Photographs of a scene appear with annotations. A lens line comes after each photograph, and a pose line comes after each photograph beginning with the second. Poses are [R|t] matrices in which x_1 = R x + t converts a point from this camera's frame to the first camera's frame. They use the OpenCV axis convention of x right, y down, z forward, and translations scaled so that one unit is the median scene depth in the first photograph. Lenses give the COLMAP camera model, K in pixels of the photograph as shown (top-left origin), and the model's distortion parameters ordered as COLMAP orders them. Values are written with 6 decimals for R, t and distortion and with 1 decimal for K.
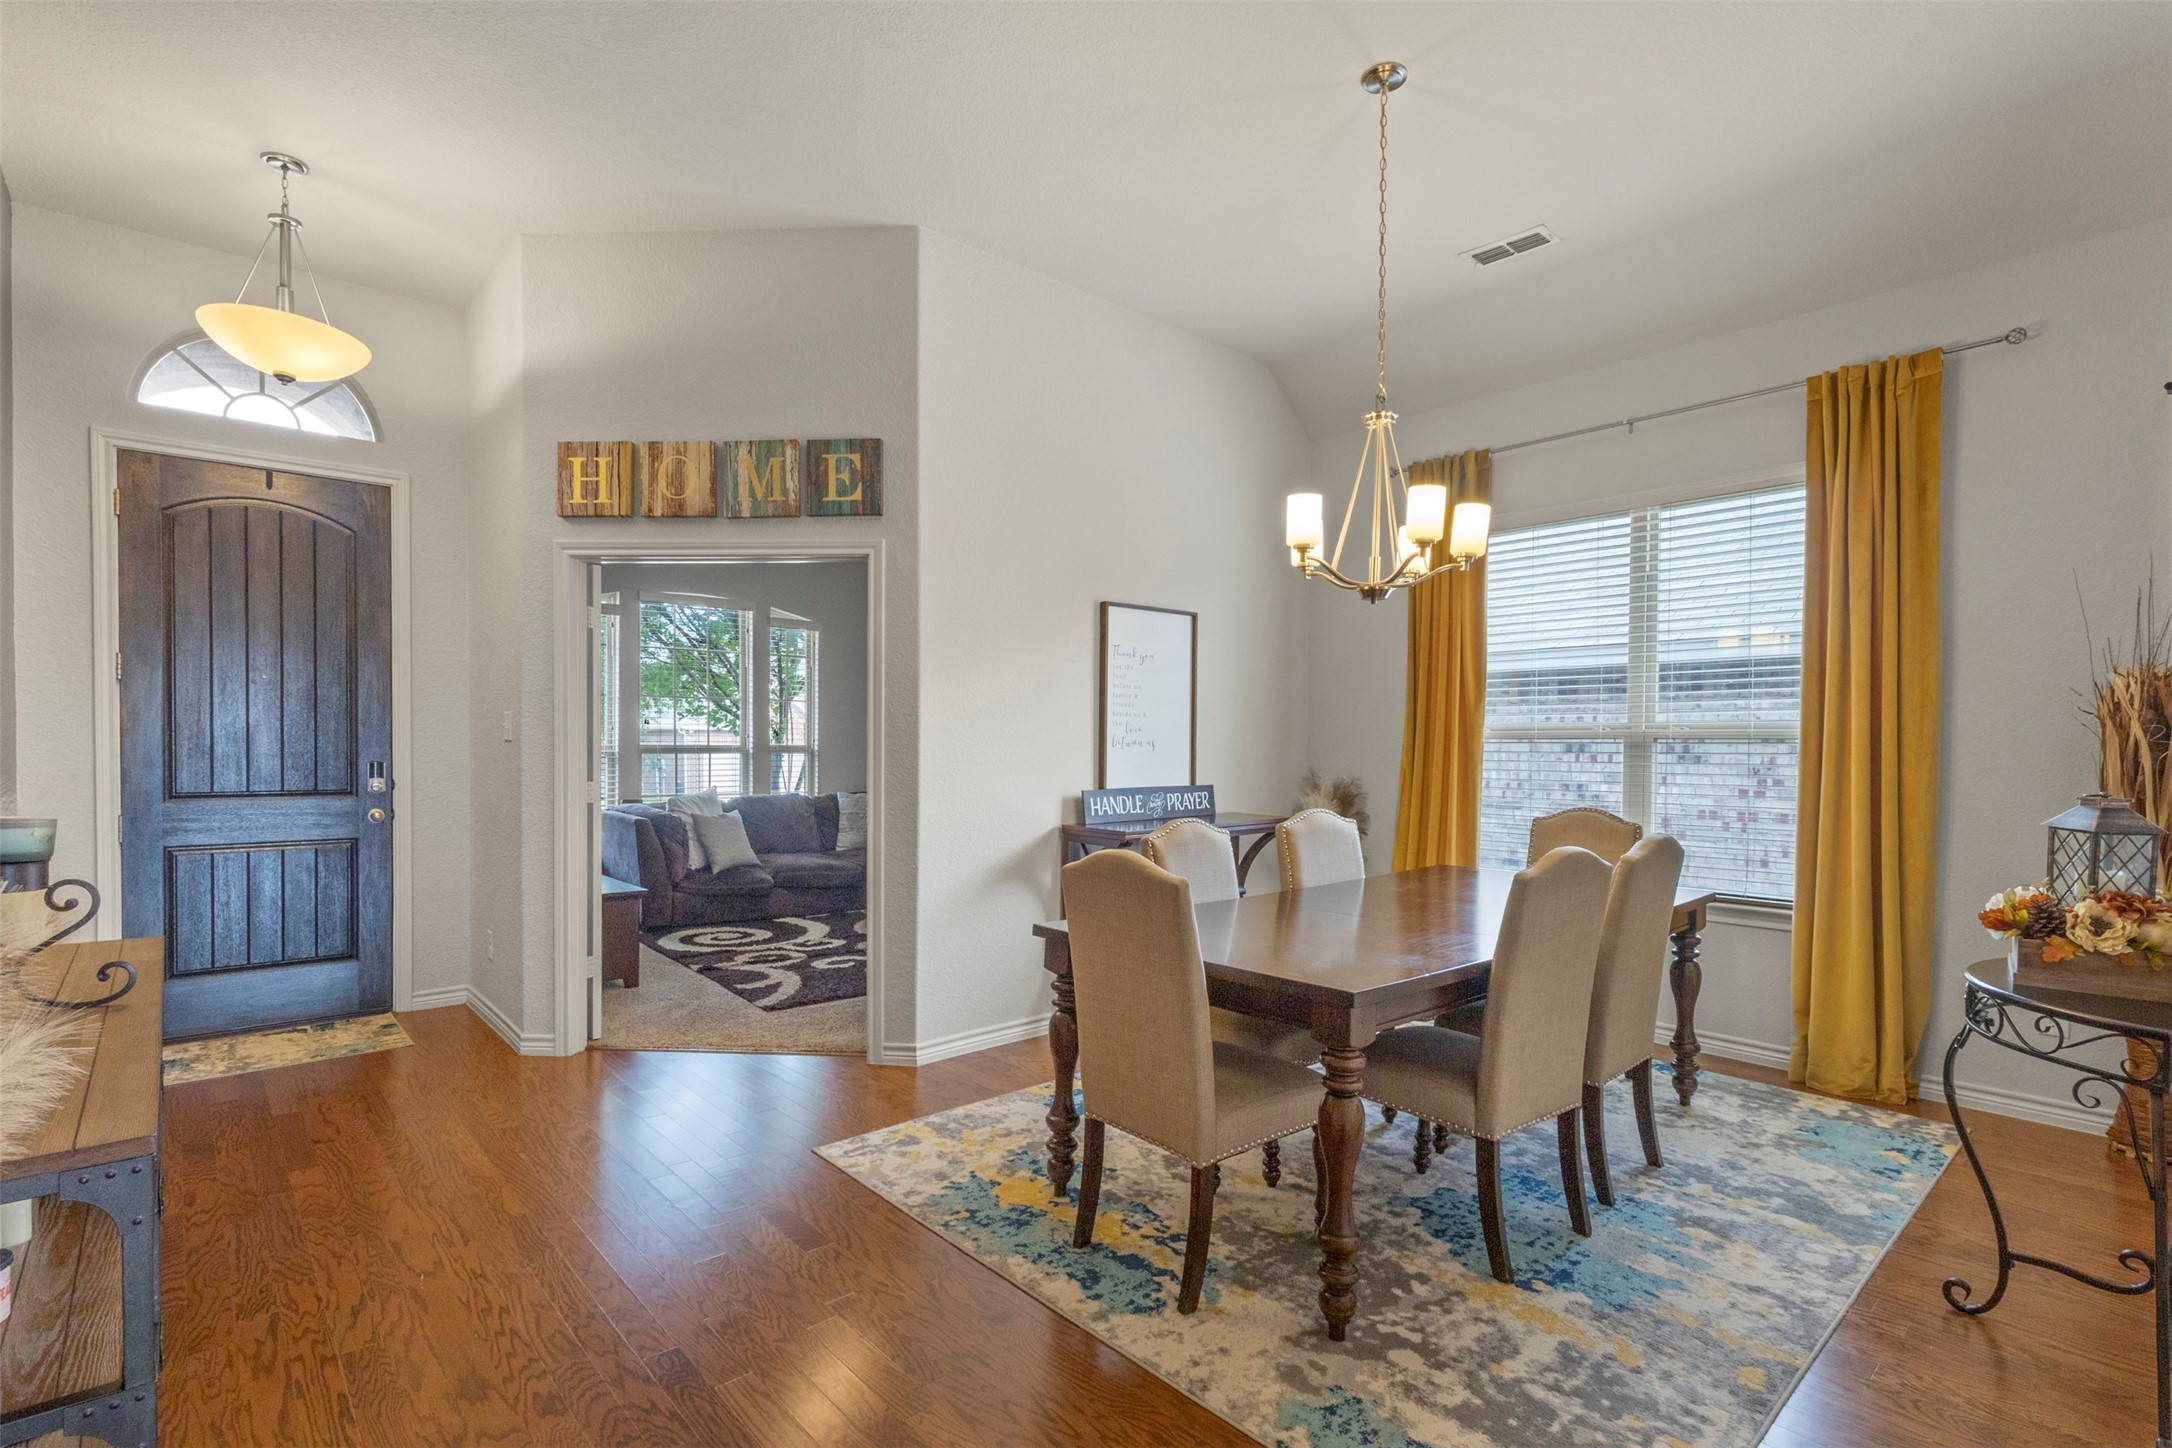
lens RADIAL K [[1006.1, 0, 1080.4], [0, 1006.1, 755.3], [0, 0, 1]] dist [0.000844, 0.001912]
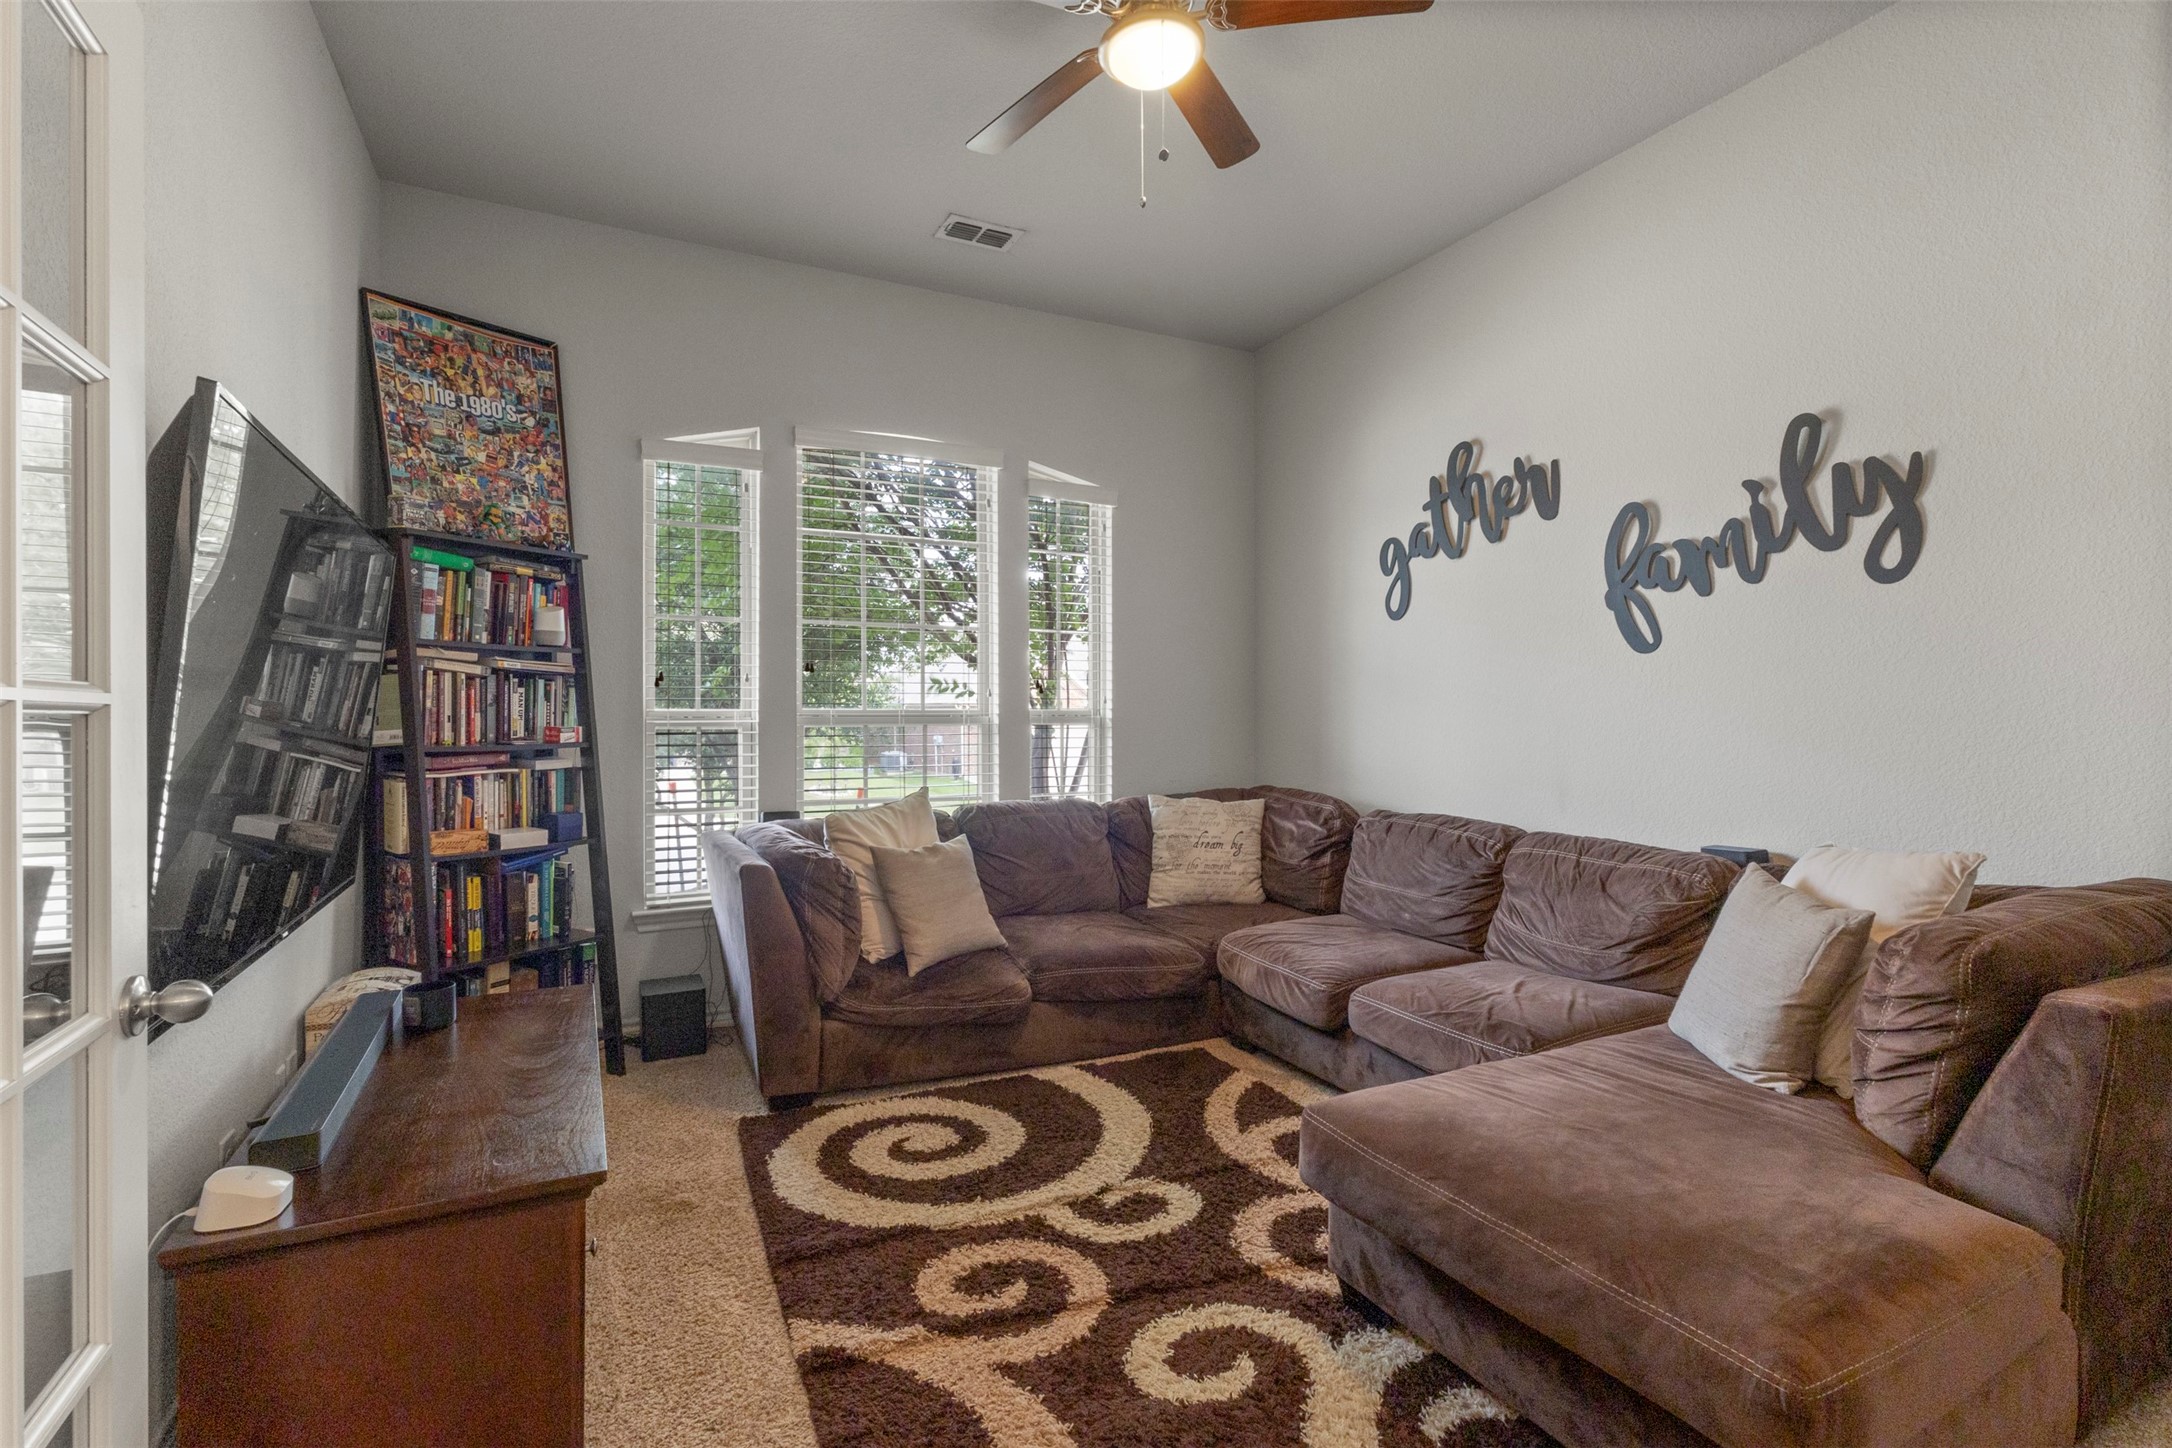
lens RADIAL K [[1006.1, 0, 1084.2], [0, 1006.1, 716.1], [0, 0, 1]] dist [0.000844, 0.001912]
pose [[0.965201, -0.003498, -0.261486, -0.147978], [0.001577, 0.999970, -0.007557, -0.001797], [0.261504, 0.006882, 0.965178, 0.520241]]
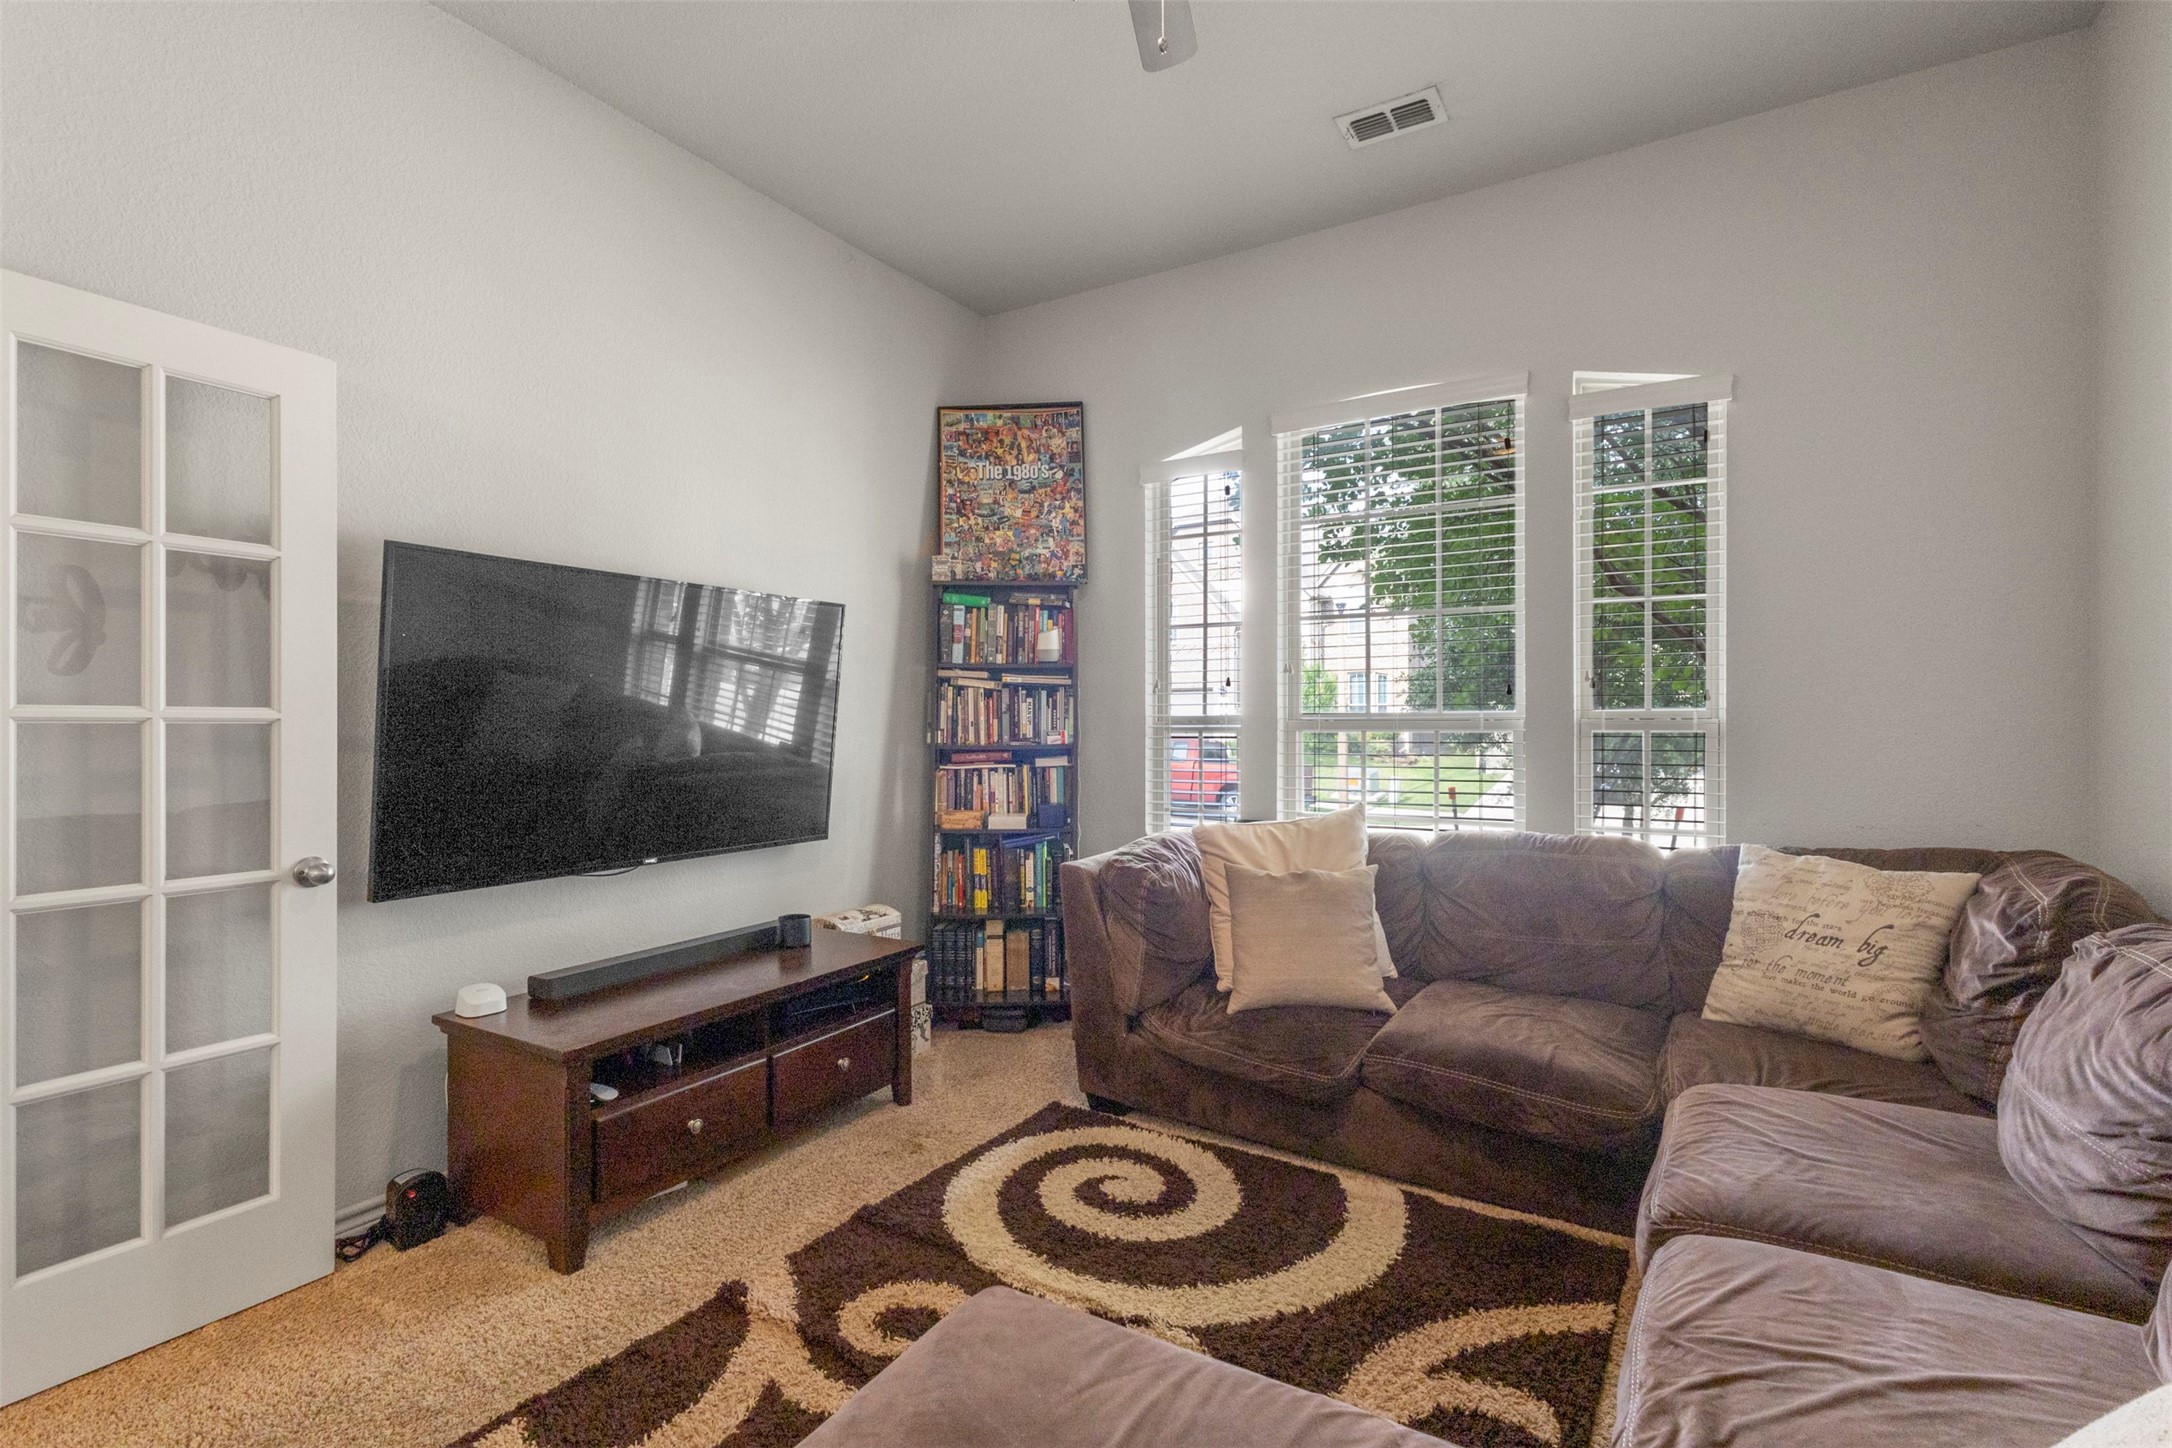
lens RADIAL K [[1006.1, 0, 1080.6], [0, 1006.1, 724.2], [0, 0, 1]] dist [0.000844, 0.001912]
pose [[0.290475, 0.001361, -0.956882, 0.024156], [-0.001142, 0.999999, 0.001075, -0.004788], [0.956882, 0.000780, 0.290476, 0.759314]]
